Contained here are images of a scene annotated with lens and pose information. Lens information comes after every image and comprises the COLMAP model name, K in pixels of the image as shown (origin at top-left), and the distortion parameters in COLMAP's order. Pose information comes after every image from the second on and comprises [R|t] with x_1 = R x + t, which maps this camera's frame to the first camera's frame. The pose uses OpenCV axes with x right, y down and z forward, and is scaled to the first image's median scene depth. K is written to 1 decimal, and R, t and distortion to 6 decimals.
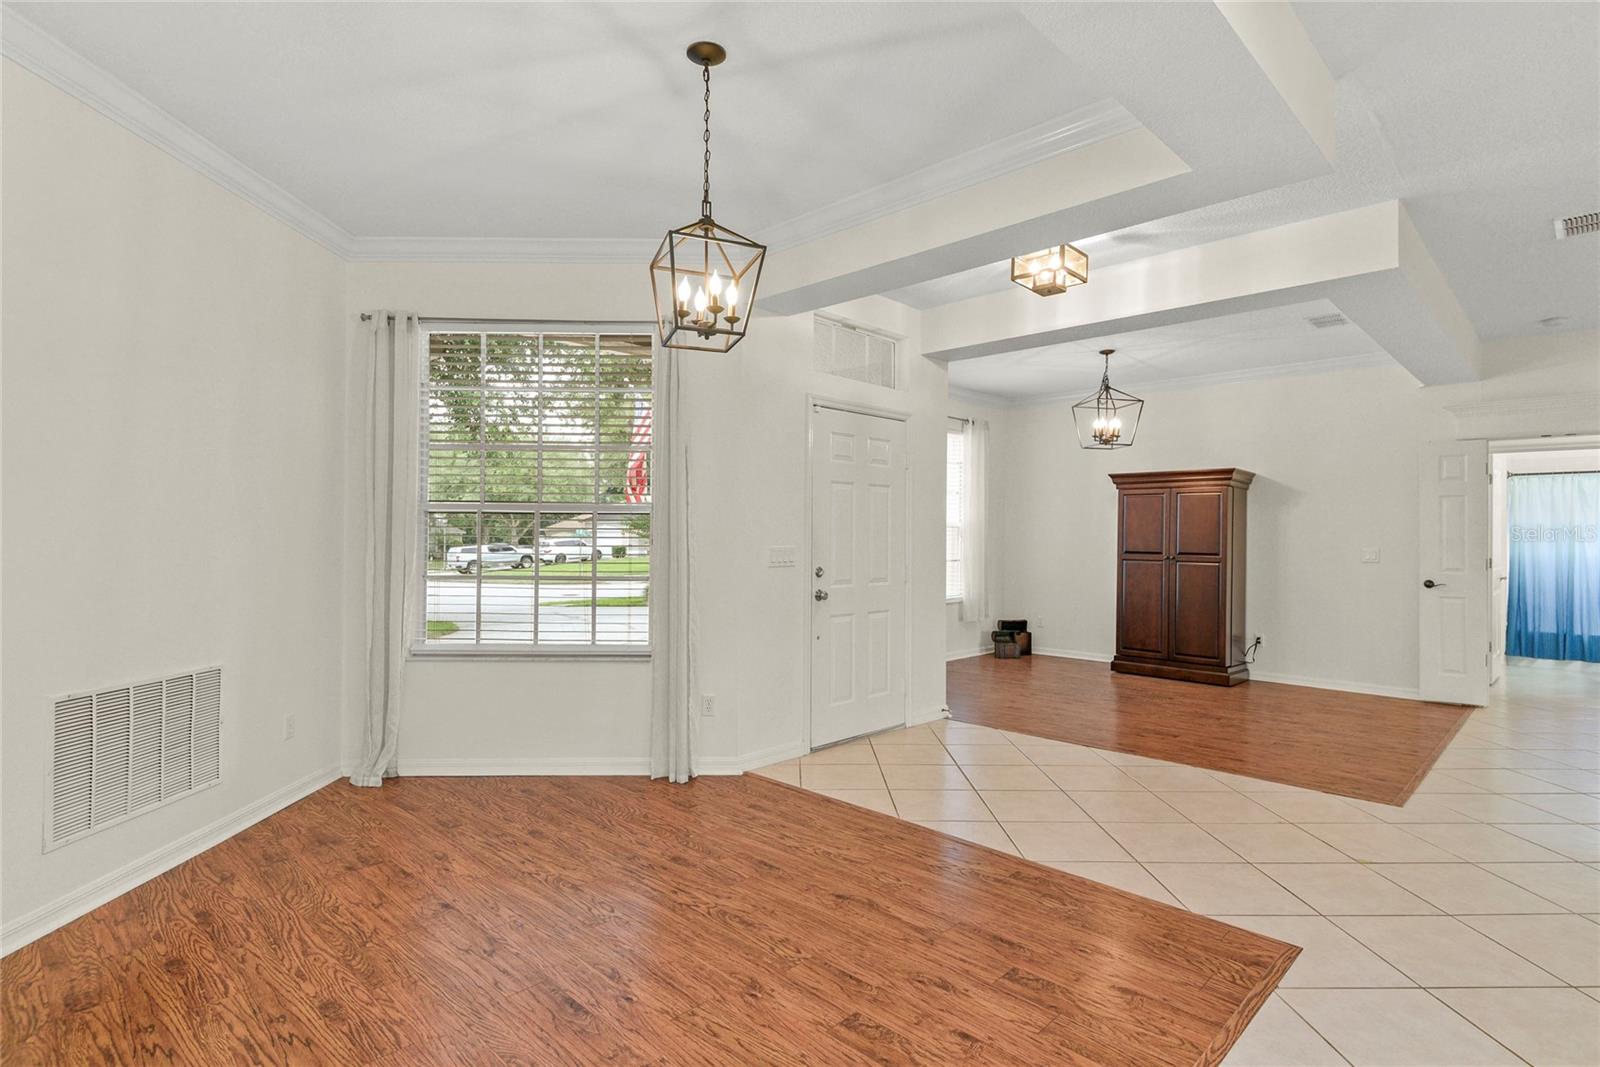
lens RADIAL K [[801.5, 0, 803.0], [0, 801.5, 528.8], [0, 0, 1]] dist [0.043155, -0.036851]
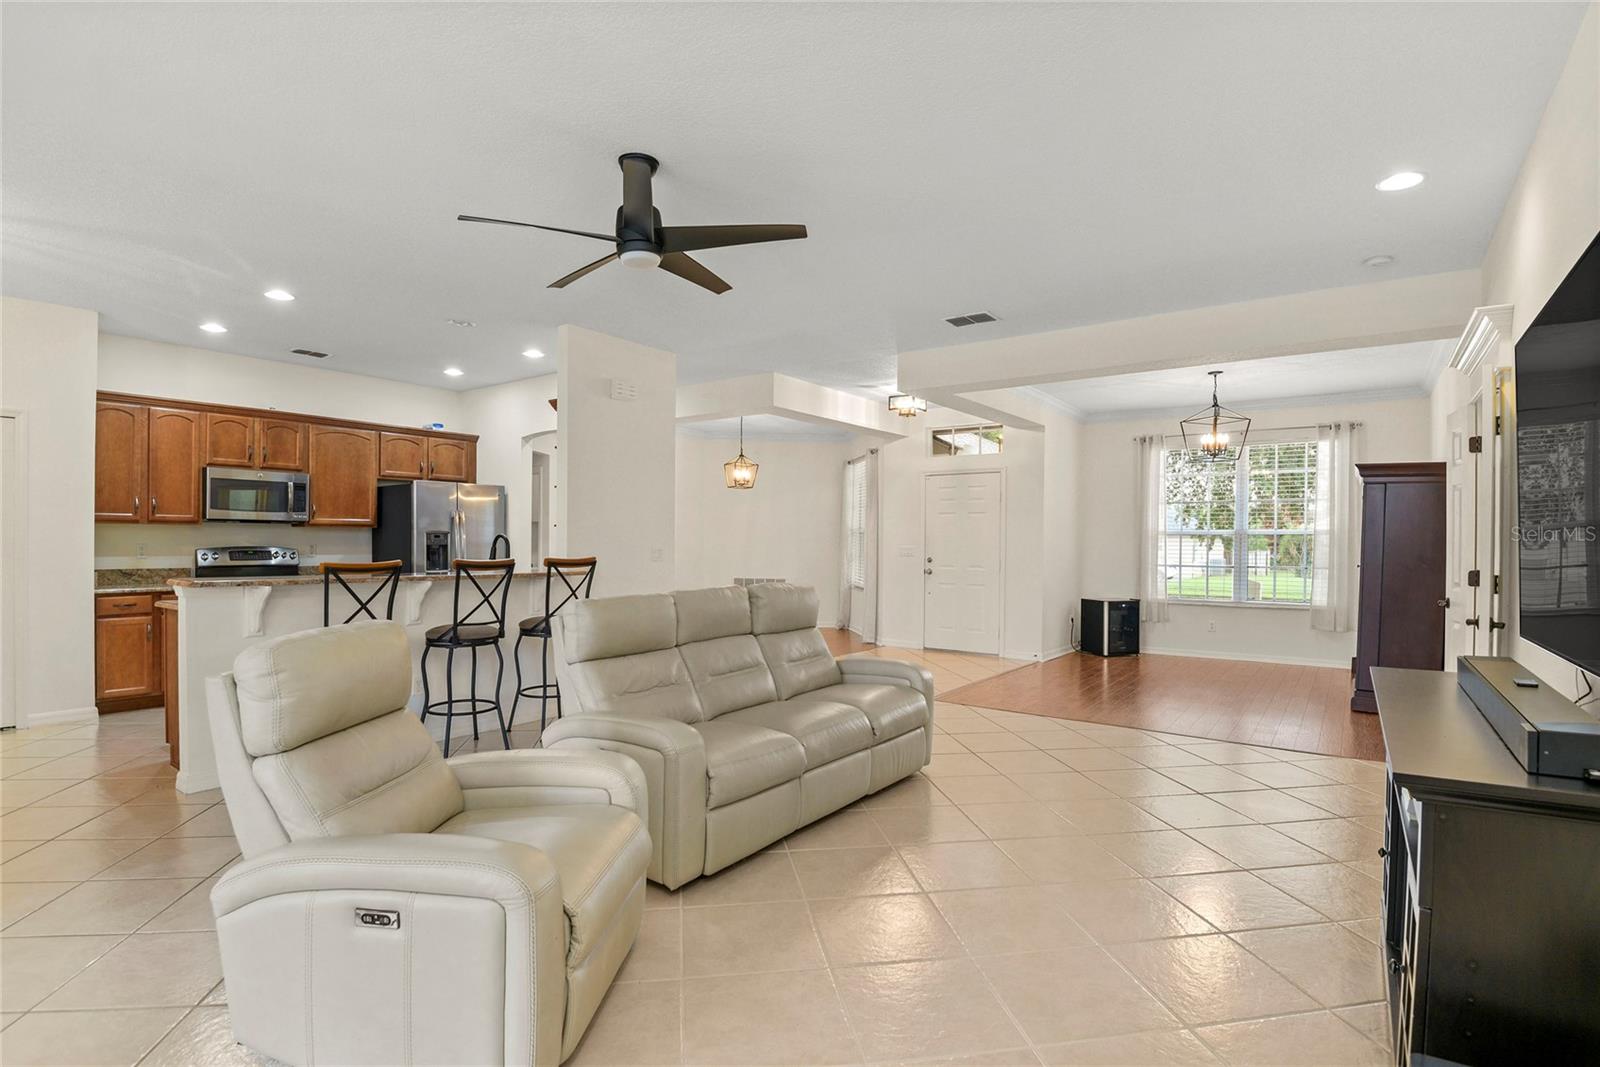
lens RADIAL K [[777.1, 0, 802.4], [0, 777.1, 542.9], [0, 0, 1]] dist [-0.006950, -0.023672]
pose [[0.145139, -0.003051, -0.989407, 1.374979], [0.001916, 0.999994, -0.002803, 0.012561], [0.989409, -0.001489, 0.145144, 0.304358]]
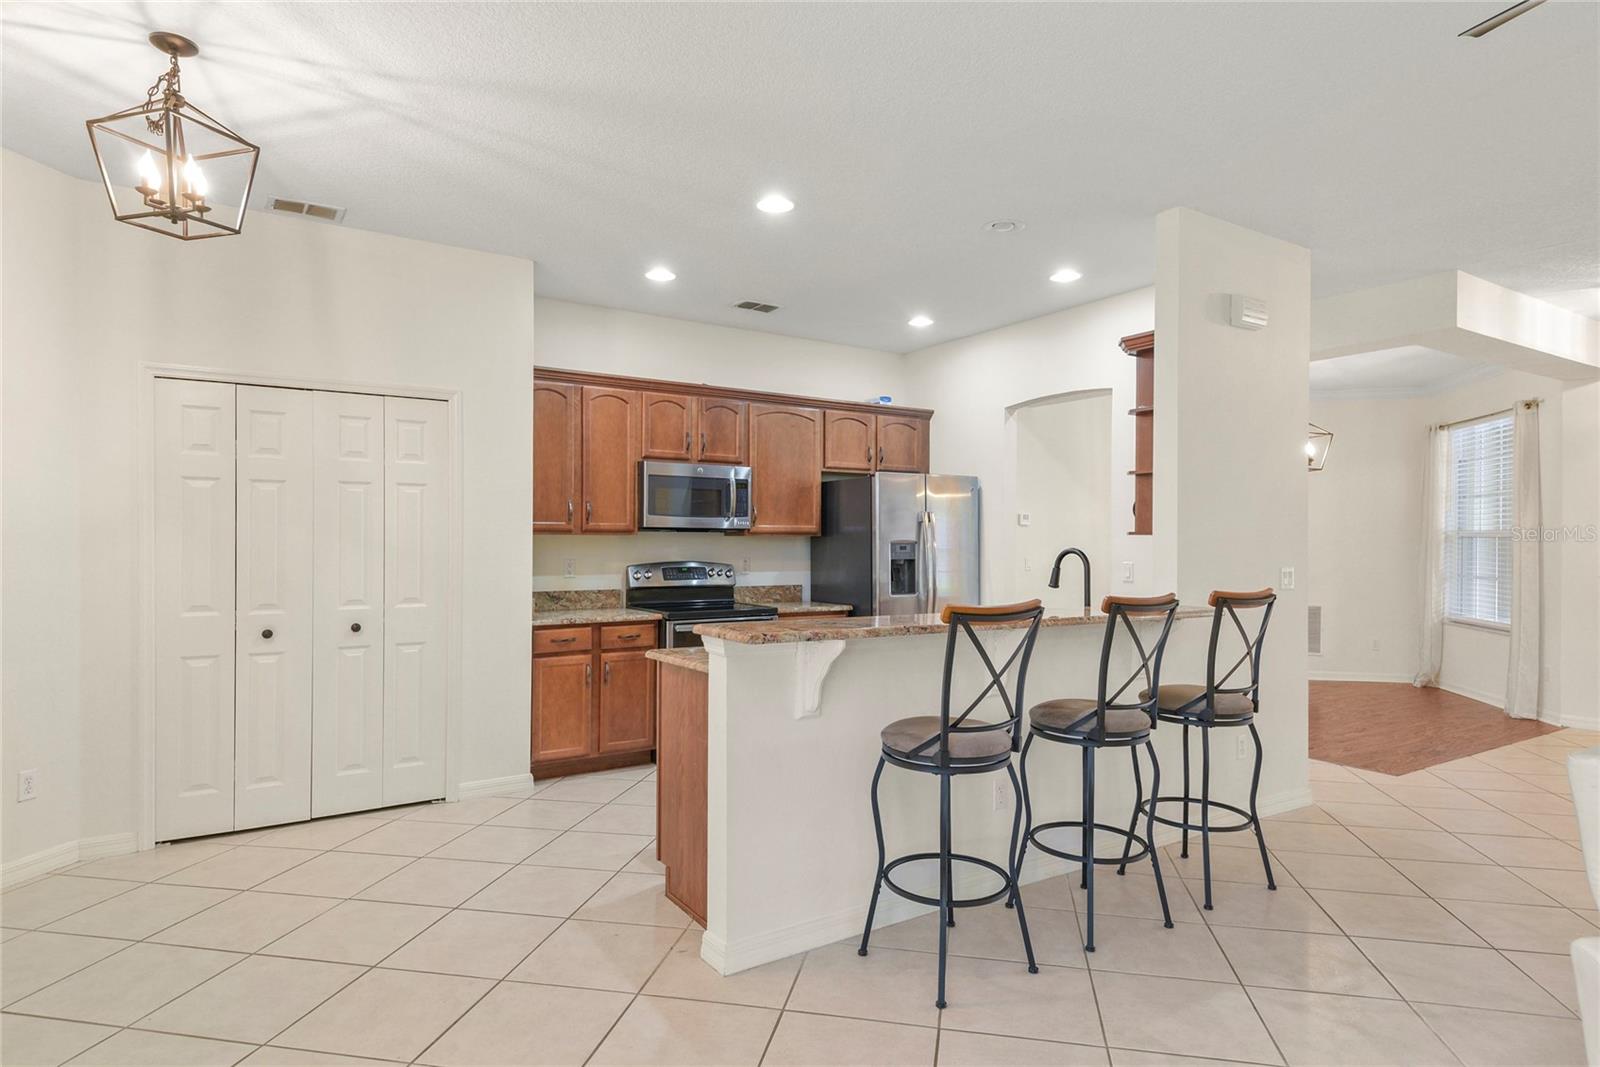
lens RADIAL K [[902.2, 0, 803.3], [0, 902.2, 540.3], [0, 0, 1]] dist [0.023479, -0.002236]
pose [[-0.216367, -0.008664, -0.976274, 1.146285], [0.002355, 0.999953, -0.009396, -0.000236], [0.976309, -0.004332, -0.216336, 0.054277]]
